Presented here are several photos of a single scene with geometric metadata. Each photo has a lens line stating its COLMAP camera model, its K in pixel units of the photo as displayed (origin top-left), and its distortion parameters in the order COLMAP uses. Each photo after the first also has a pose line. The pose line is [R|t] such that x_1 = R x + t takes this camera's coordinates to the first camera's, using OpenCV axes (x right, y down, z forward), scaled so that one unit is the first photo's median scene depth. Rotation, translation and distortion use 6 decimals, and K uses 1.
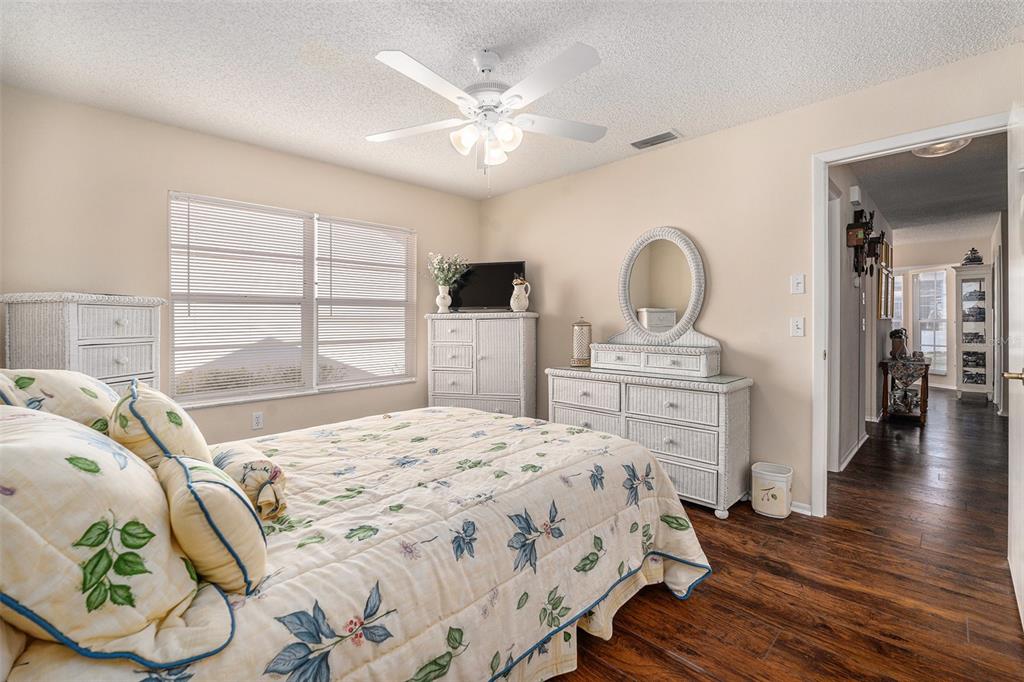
lens RADIAL K [[453.3, 0, 512.0], [0, 453.3, 341.0], [0, 0, 1]] dist [-0.002068, 0.000402]
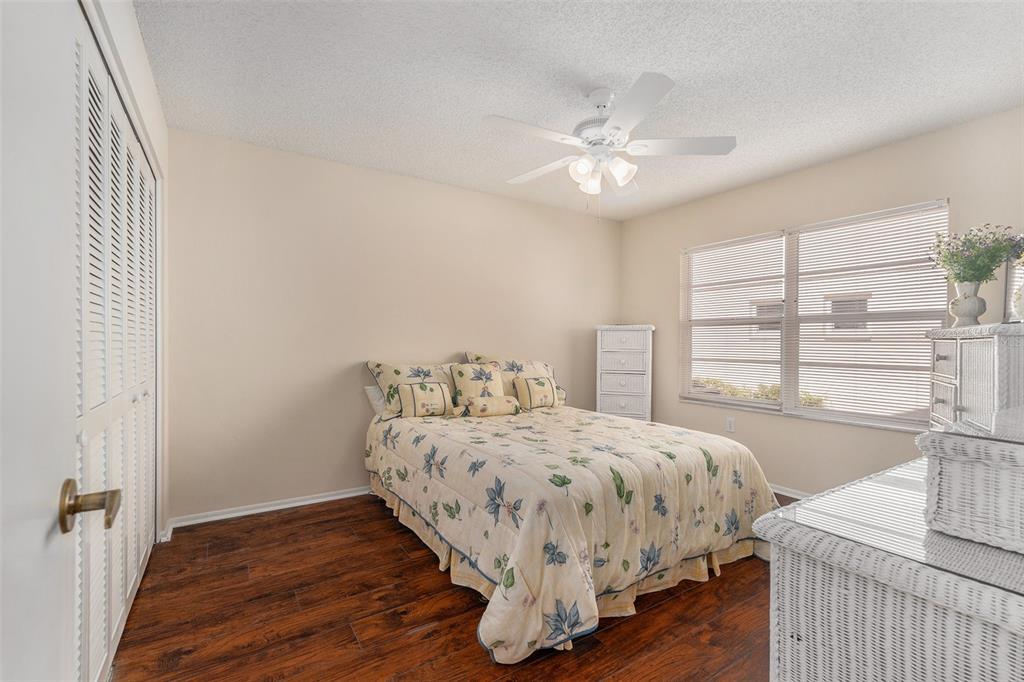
lens RADIAL K [[453.3, 0, 512.0], [0, 453.3, 341.0], [0, 0, 1]] dist [-0.002068, 0.000402]
pose [[-0.226552, 0.009305, -0.973955, 1.369654], [-0.043213, 0.998874, 0.019595, -0.074477], [0.973040, 0.046526, -0.225895, 1.351294]]
